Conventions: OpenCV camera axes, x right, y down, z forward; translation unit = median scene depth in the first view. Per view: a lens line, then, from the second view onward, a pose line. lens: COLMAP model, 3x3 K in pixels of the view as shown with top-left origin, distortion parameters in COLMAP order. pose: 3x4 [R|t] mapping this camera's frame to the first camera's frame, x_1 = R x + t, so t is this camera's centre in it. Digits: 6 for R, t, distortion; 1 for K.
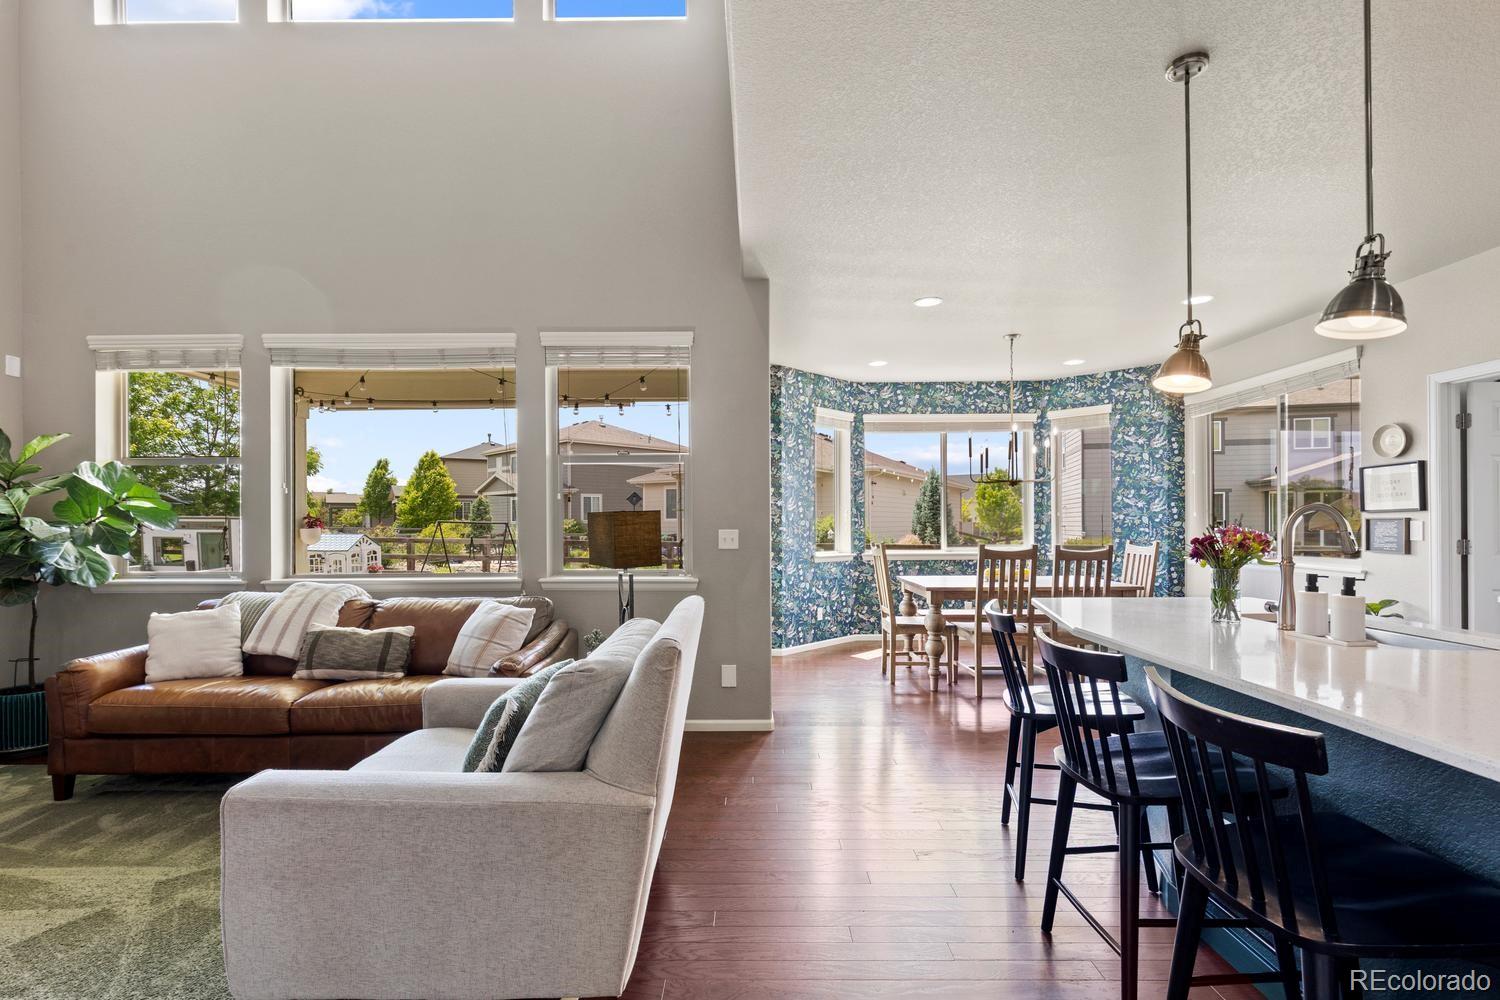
lens RADIAL K [[682.9, 0, 749.0], [0, 682.9, 522.6], [0, 0, 1]] dist [0.002677, -0.000635]
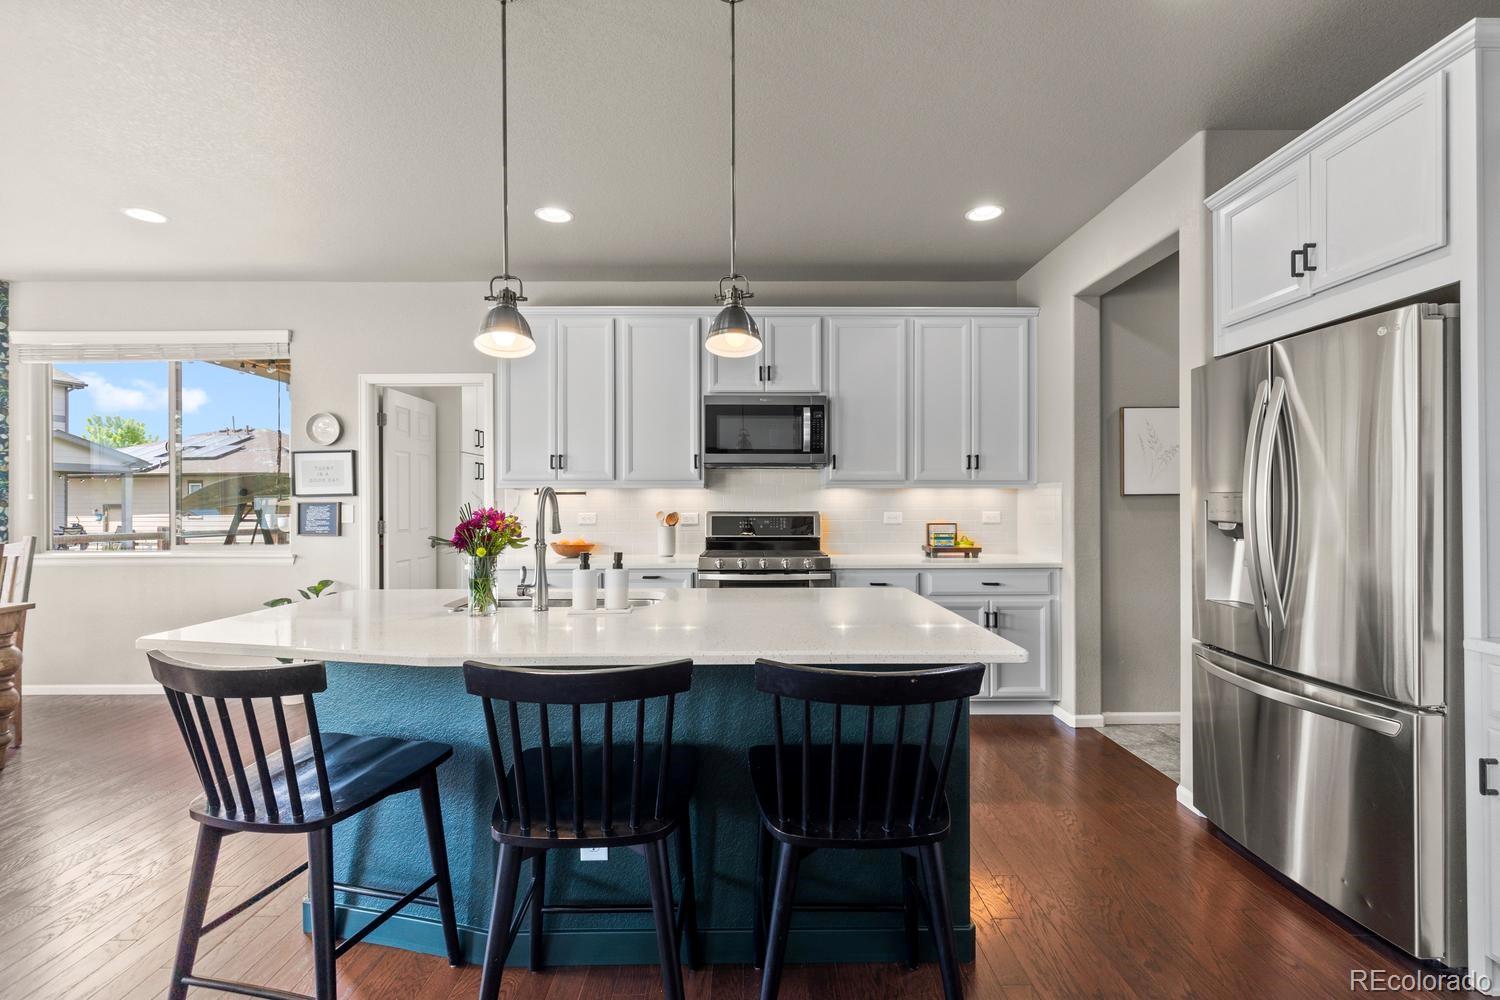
lens RADIAL K [[682.9, 0, 750.7], [0, 682.9, 500.3], [0, 0, 1]] dist [0.002677, -0.000635]
pose [[-0.011660, 0.008643, 0.999895, -0.080629], [0.003949, 0.999955, -0.008597, 0.001203], [-0.999924, 0.003848, -0.011693, 0.239086]]
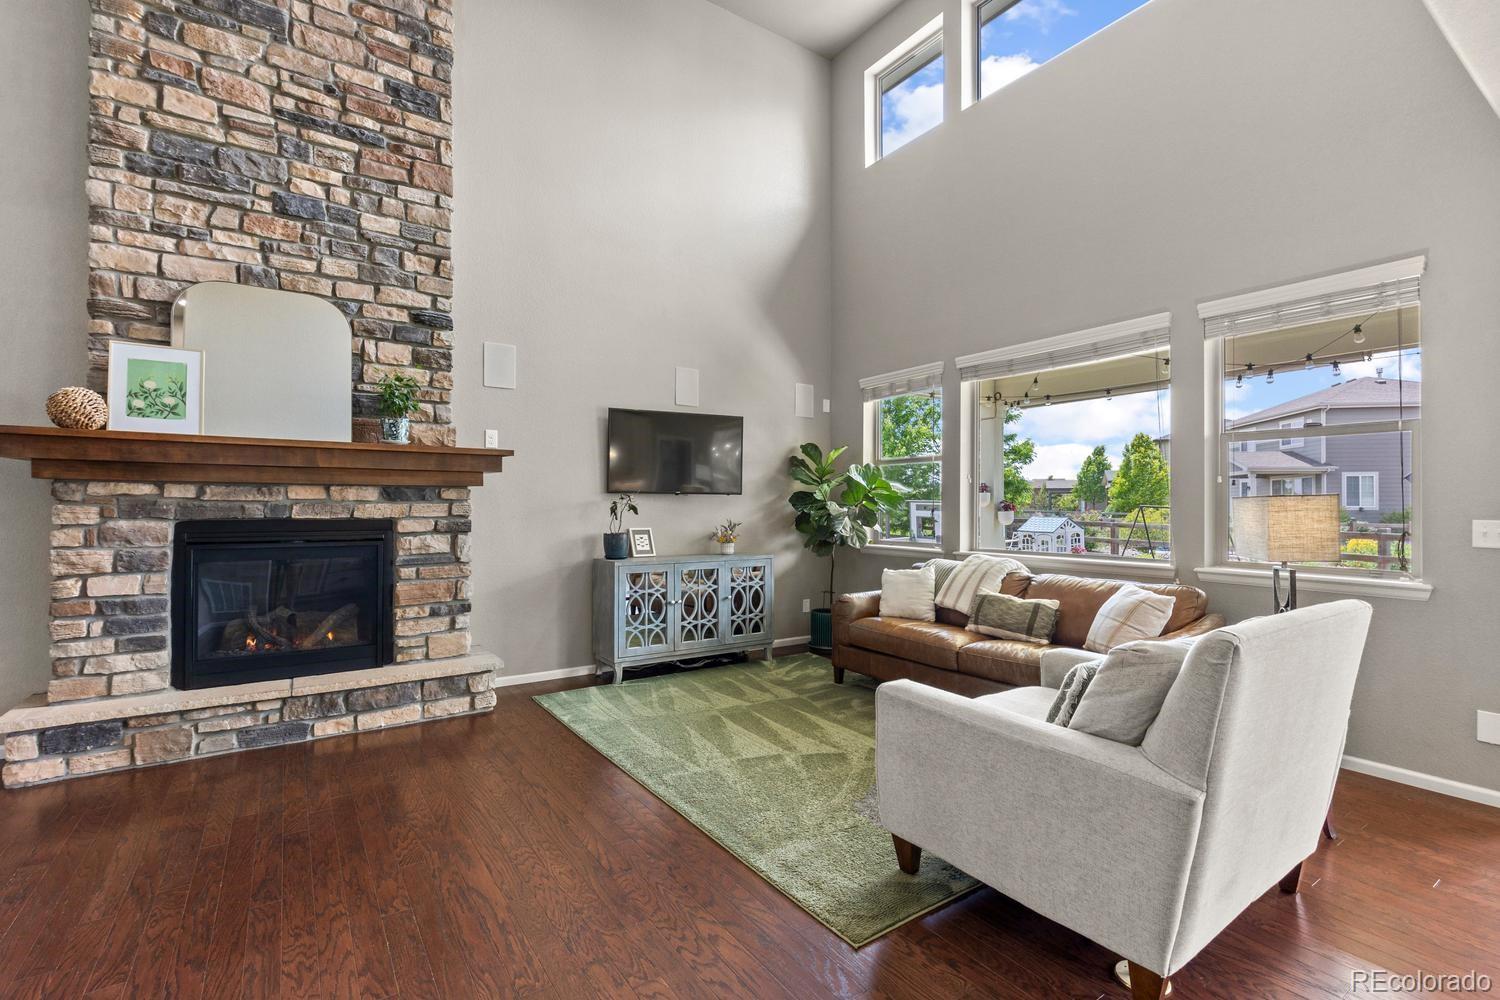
lens RADIAL K [[682.9, 0, 760.0], [0, 682.9, 505.8], [0, 0, 1]] dist [0.002677, -0.000635]
pose [[0.576880, 0.006057, -0.816806, 0.074675], [-0.007574, 0.999969, 0.002066, -0.000278], [0.816794, 0.004995, 0.576908, -0.019131]]
